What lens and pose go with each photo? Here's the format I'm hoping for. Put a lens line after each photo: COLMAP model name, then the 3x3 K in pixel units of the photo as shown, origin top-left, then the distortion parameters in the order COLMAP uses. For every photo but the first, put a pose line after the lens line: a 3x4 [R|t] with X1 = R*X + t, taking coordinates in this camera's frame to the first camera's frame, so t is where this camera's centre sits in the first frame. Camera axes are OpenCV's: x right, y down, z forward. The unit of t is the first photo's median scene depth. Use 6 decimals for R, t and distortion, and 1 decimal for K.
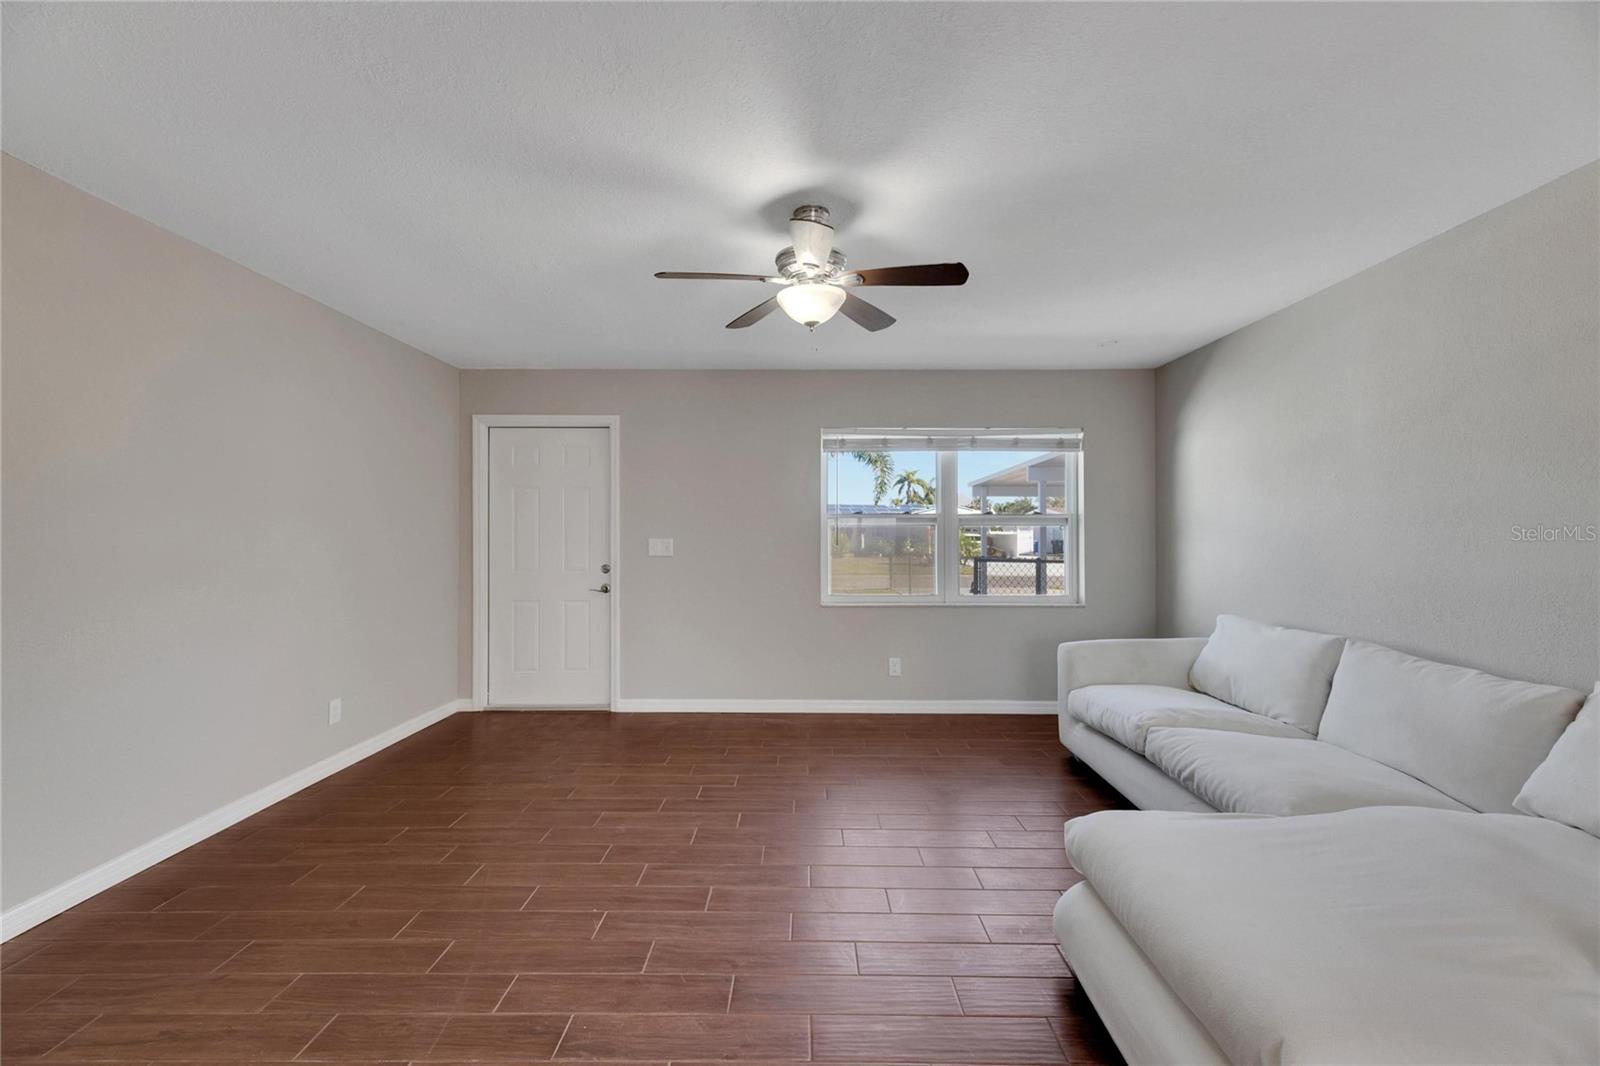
lens RADIAL K [[646.5, 0, 803.1], [0, 646.5, 525.2], [0, 0, 1]] dist [0.007467, -0.001078]
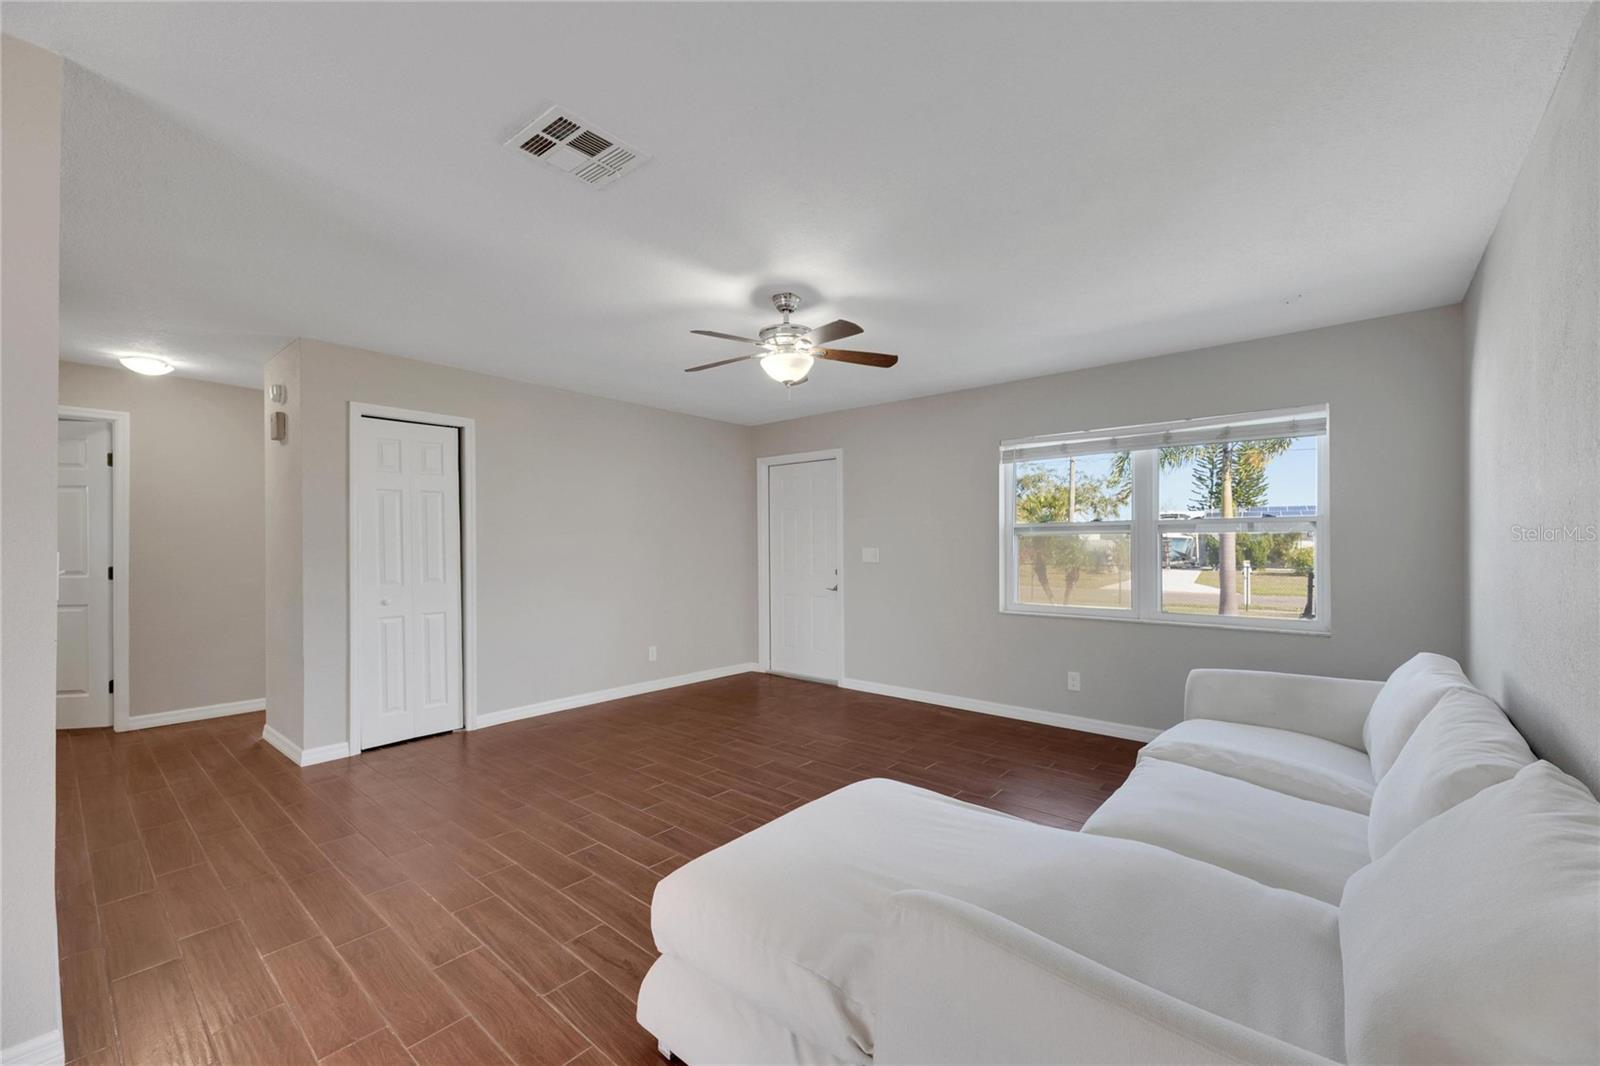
lens RADIAL K [[646.5, 0, 803.7], [0, 646.5, 542.3], [0, 0, 1]] dist [0.007467, -0.001078]
pose [[0.760612, -0.005652, -0.649182, 0.463086], [0.011470, 0.999923, 0.004734, 0.003507], [0.649105, -0.011047, 0.760619, 0.011654]]
